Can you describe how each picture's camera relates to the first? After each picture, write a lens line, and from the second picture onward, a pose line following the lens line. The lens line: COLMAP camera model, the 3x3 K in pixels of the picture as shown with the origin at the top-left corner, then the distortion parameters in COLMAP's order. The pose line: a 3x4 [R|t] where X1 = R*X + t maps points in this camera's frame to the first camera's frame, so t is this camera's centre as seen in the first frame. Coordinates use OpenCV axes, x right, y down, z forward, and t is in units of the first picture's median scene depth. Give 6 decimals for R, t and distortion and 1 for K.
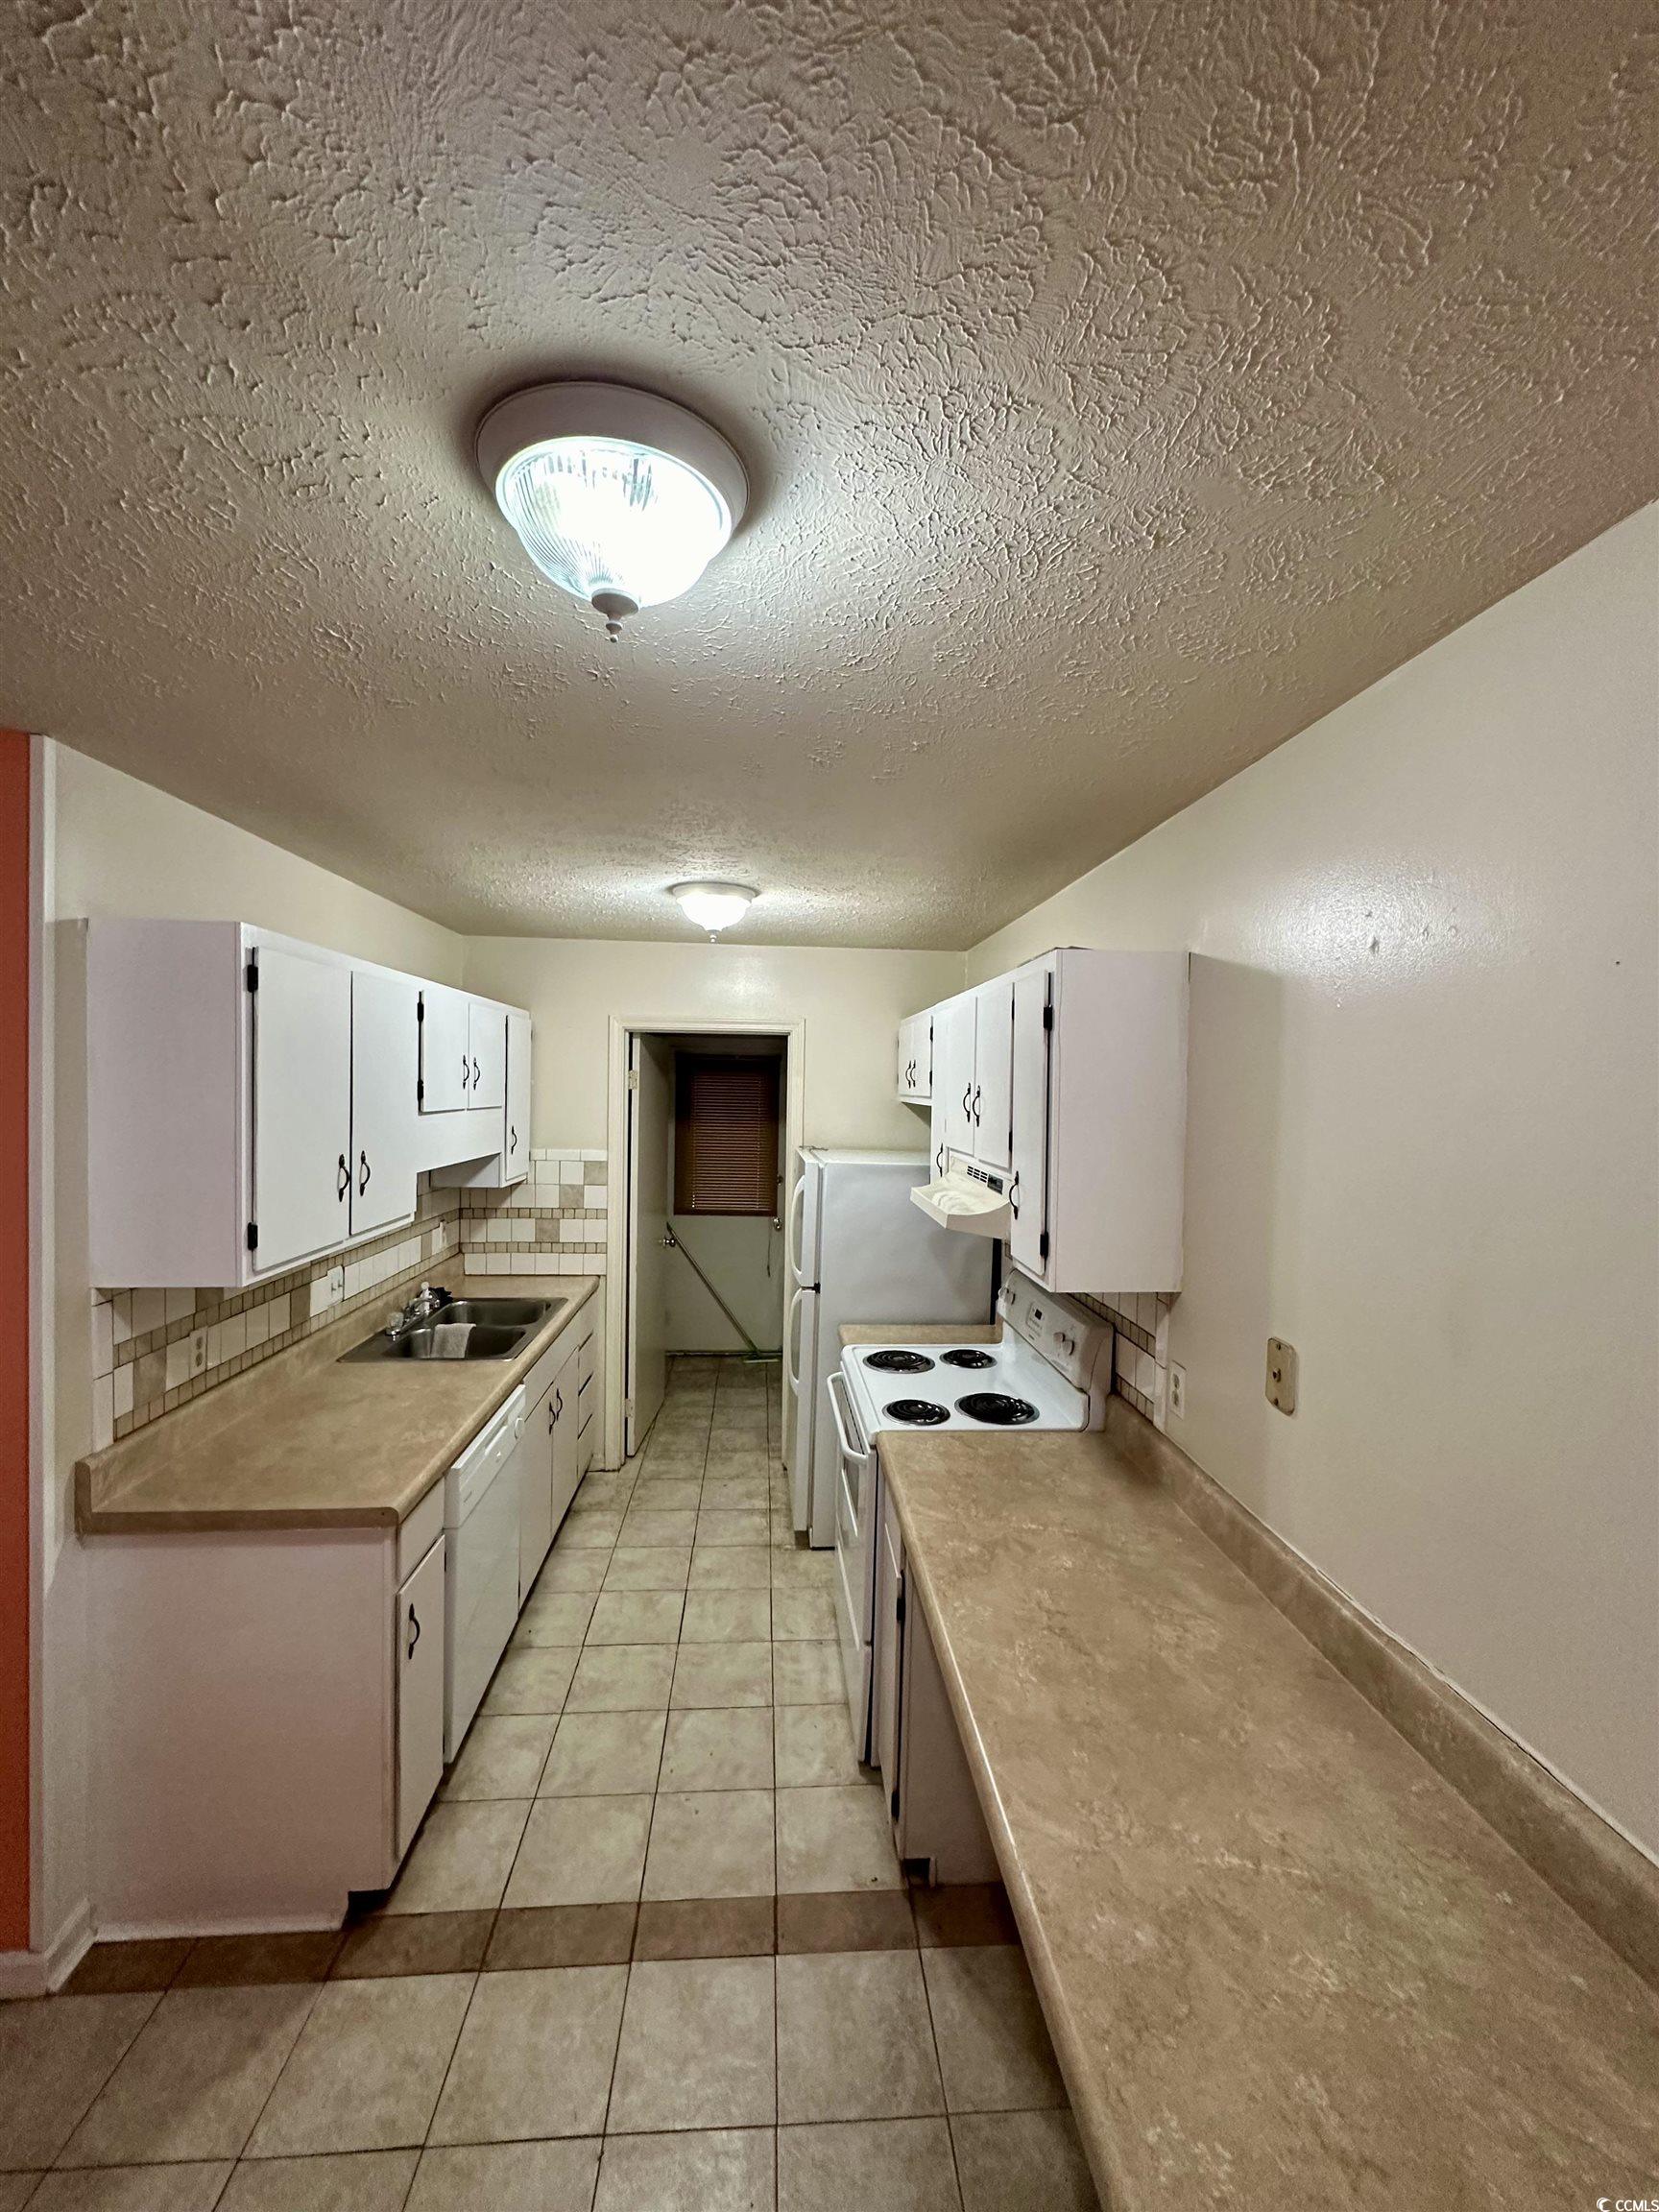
lens RADIAL K [[883.5, 0, 829.5], [0, 883.5, 1106.0], [0, 0, 1]] dist [-0.001069, 0.000484]
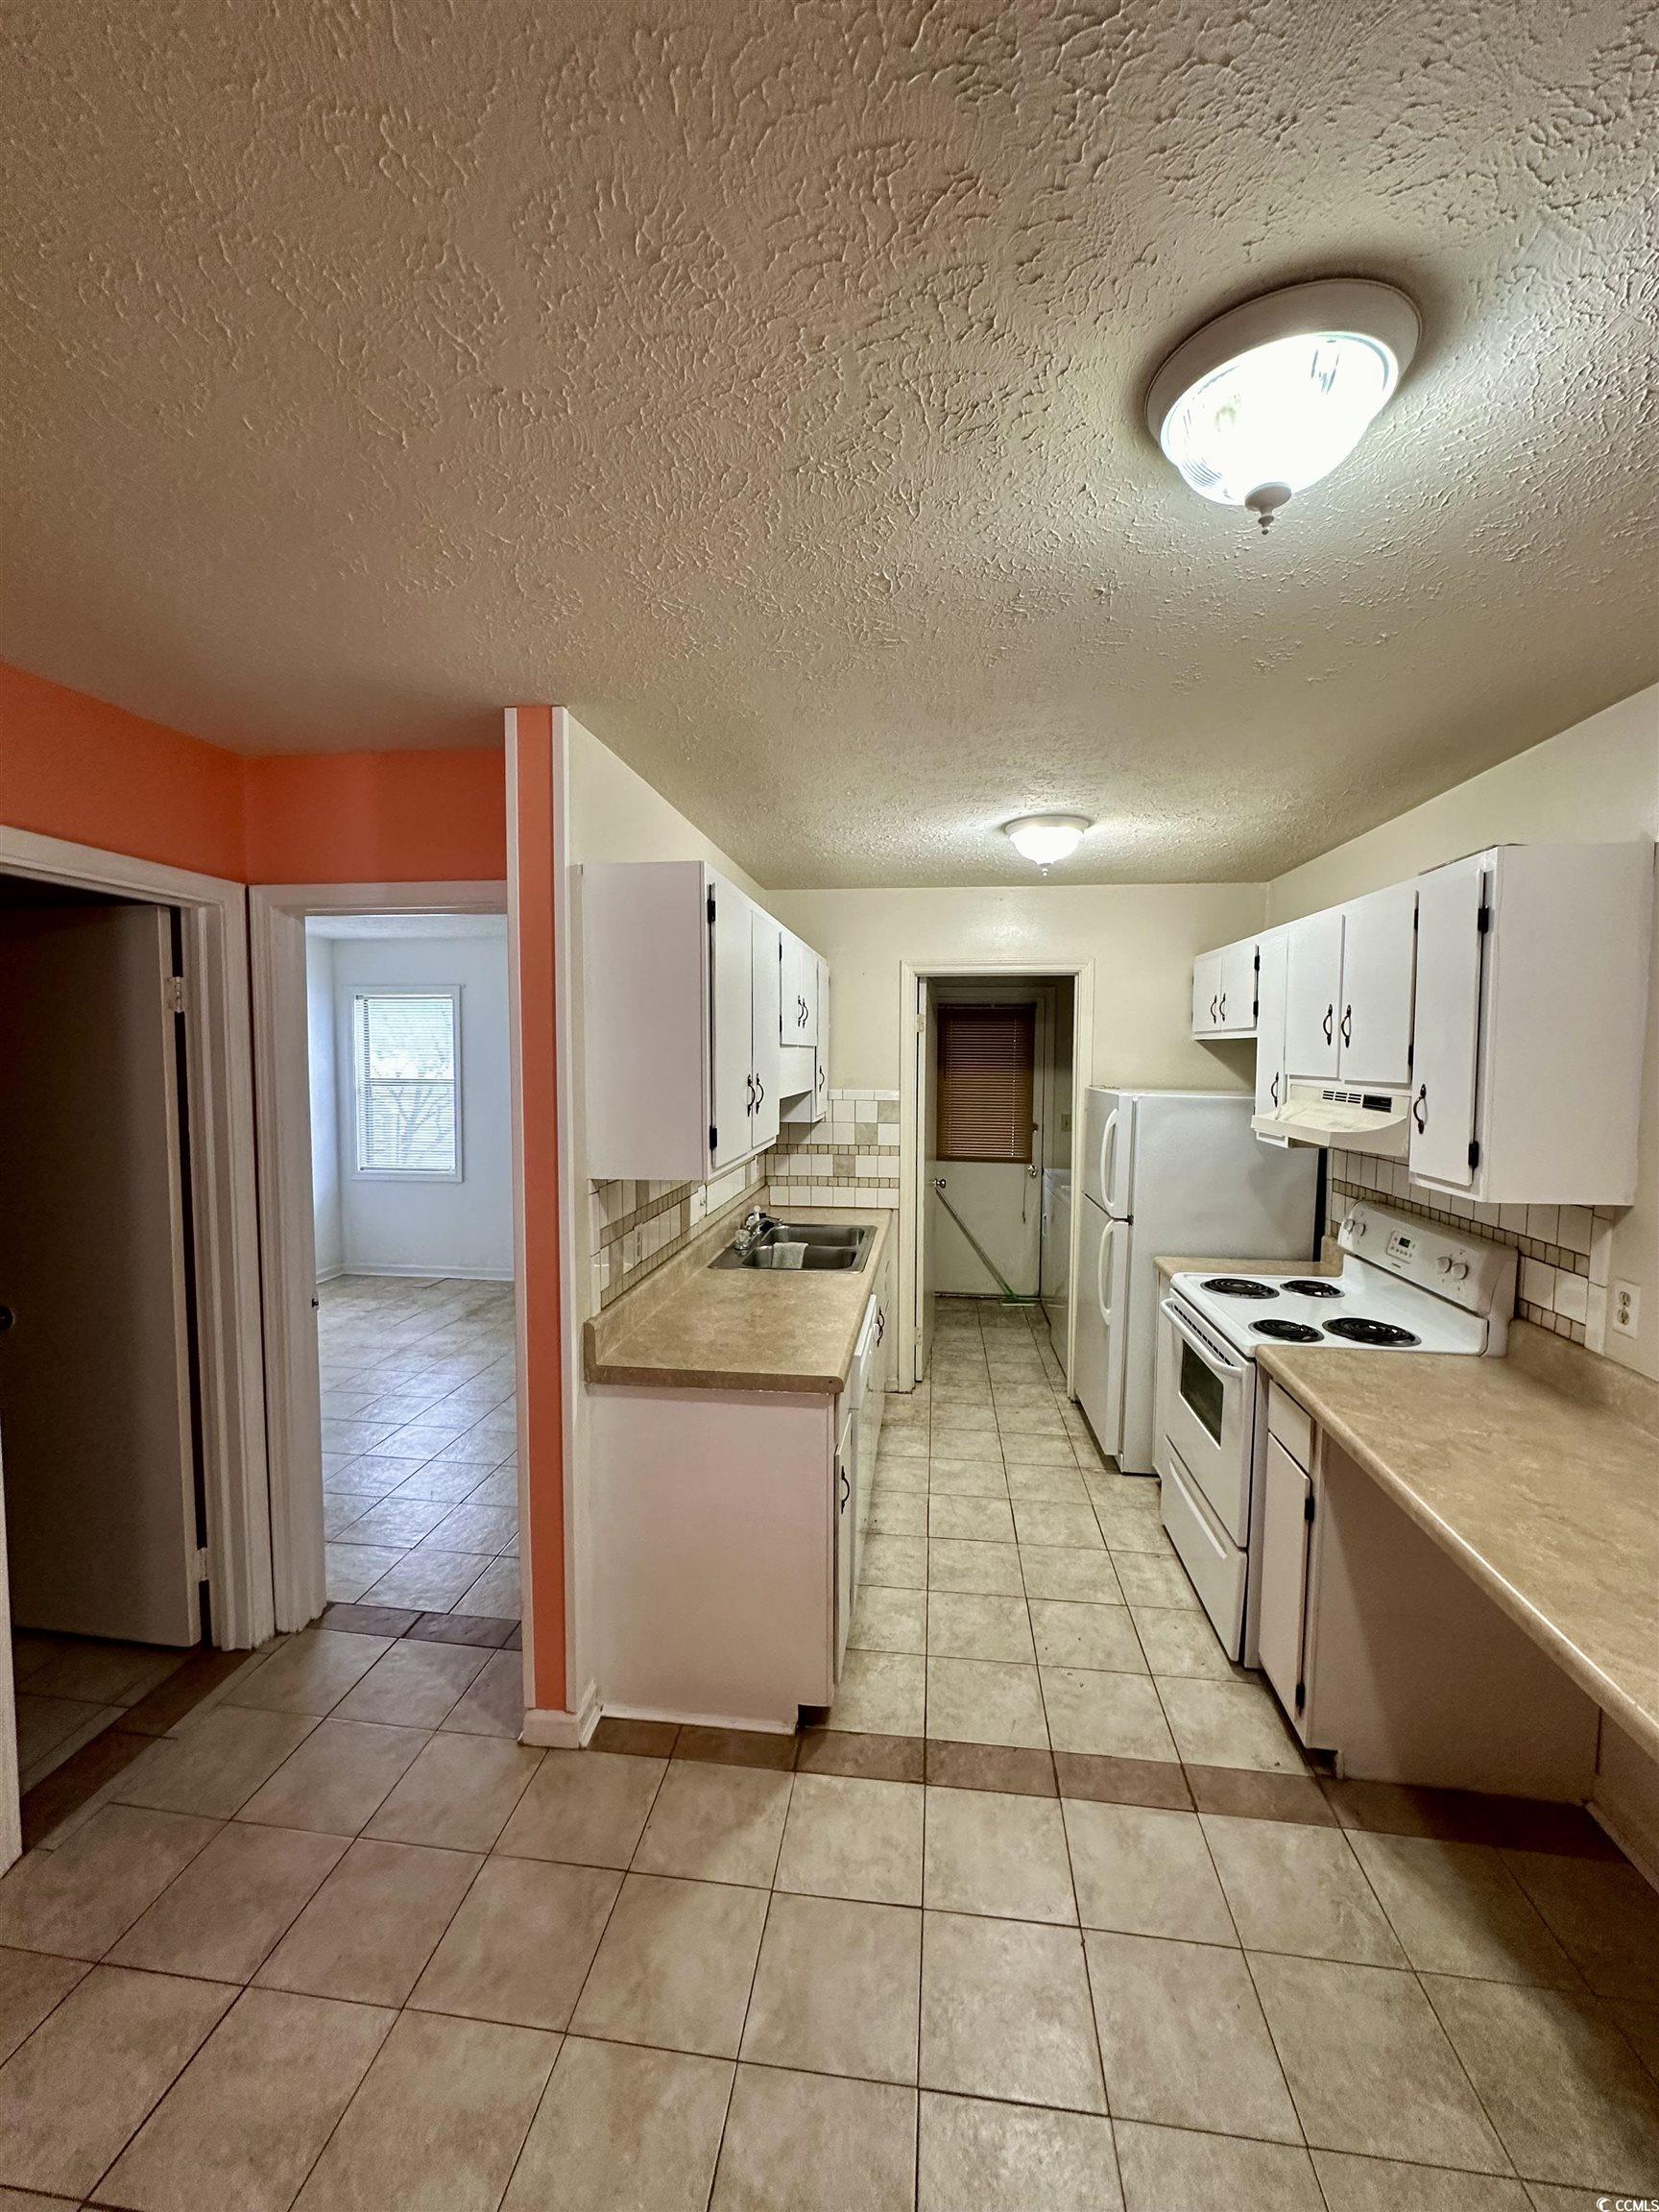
lens RADIAL K [[883.5, 0, 829.5], [0, 883.5, 1106.0], [0, 0, 1]] dist [-0.001069, 0.000484]
pose [[0.980885, -0.001715, -0.194583, -0.201521], [0.008779, 0.999333, 0.035450, 0.048113], [0.194392, -0.036480, 0.980245, -0.069619]]
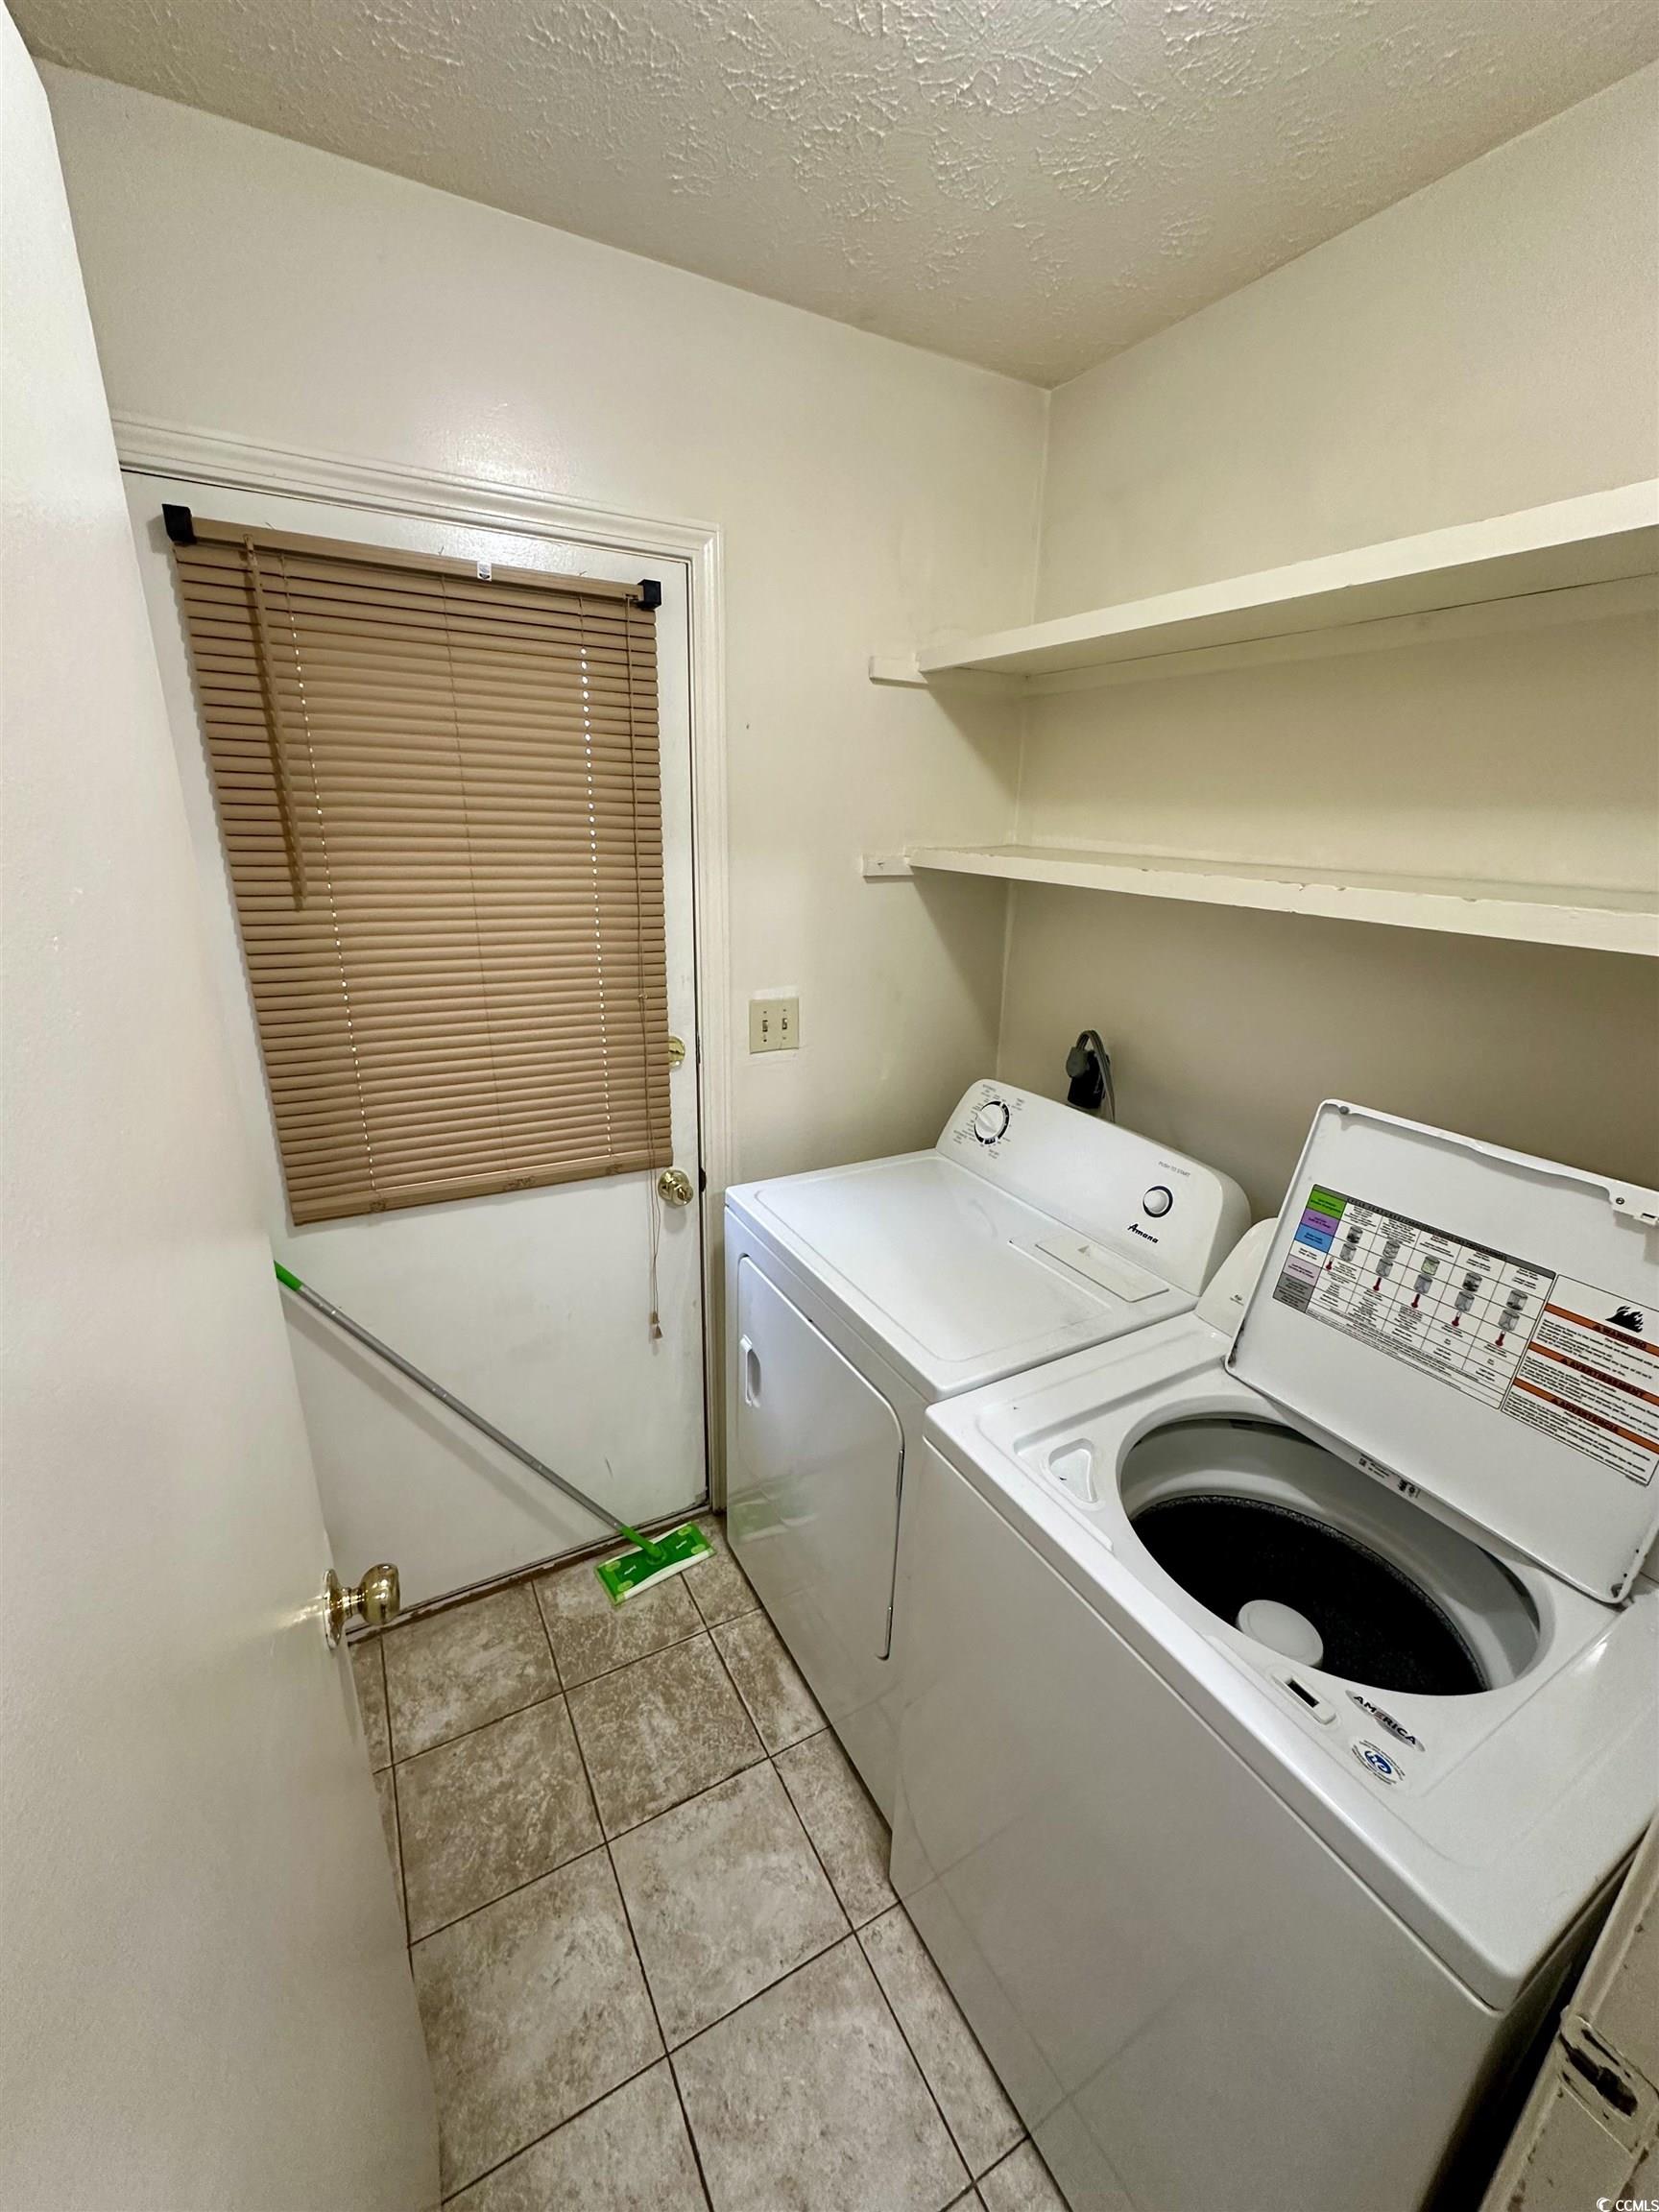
lens RADIAL K [[883.5, 0, 829.5], [0, 883.5, 1106.0], [0, 0, 1]] dist [-0.001069, 0.000484]
pose [[0.909445, -0.129700, 0.395079, -0.287781], [0.010827, 0.957175, 0.289306, 0.035980], [-0.415683, -0.258831, 0.871903, 1.581624]]
